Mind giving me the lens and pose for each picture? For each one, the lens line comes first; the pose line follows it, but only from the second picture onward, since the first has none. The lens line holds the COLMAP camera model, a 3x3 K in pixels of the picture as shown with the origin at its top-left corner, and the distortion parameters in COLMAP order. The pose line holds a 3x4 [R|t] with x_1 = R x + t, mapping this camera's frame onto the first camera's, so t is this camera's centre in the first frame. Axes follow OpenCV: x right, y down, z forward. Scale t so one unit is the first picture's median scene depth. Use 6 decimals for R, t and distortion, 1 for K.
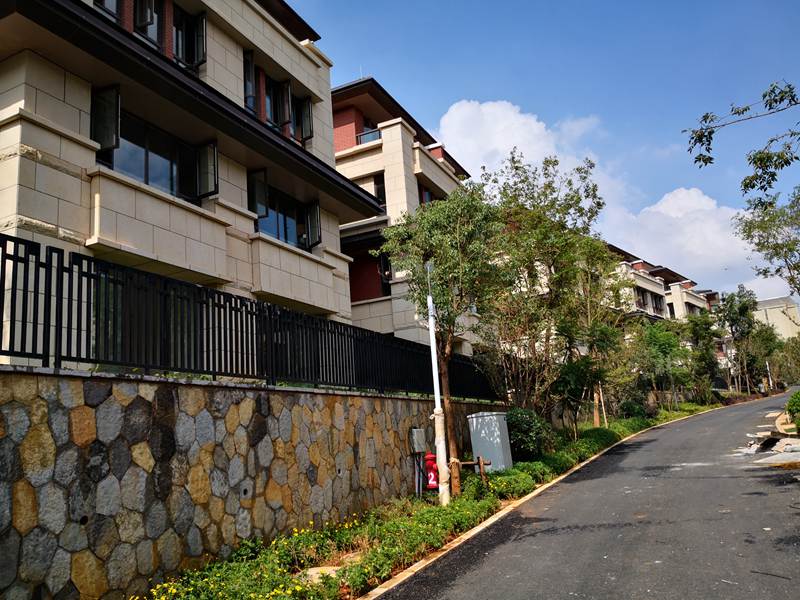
lens RADIAL K [[642.8, 0, 399.7], [0, 642.8, 315.6], [0, 0, 1]] dist [0.065625, -0.118373]
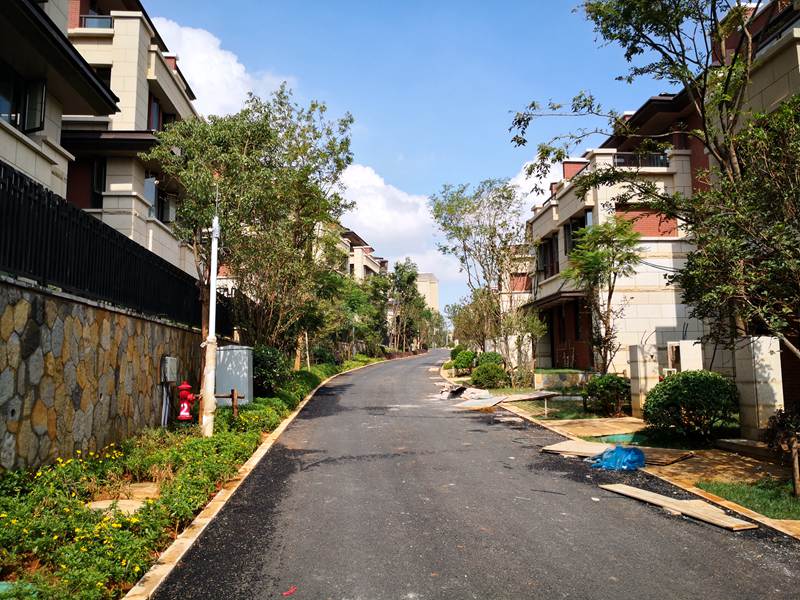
lens RADIAL K [[639.5, 0, 398.6], [0, 639.5, 304.9], [0, 0, 1]] dist [0.002598, -0.016355]
pose [[0.869193, 0.115015, 0.480911, -0.133817], [-0.147510, 0.988600, 0.030172, 0.025813], [-0.471959, -0.097164, 0.876250, 0.048483]]
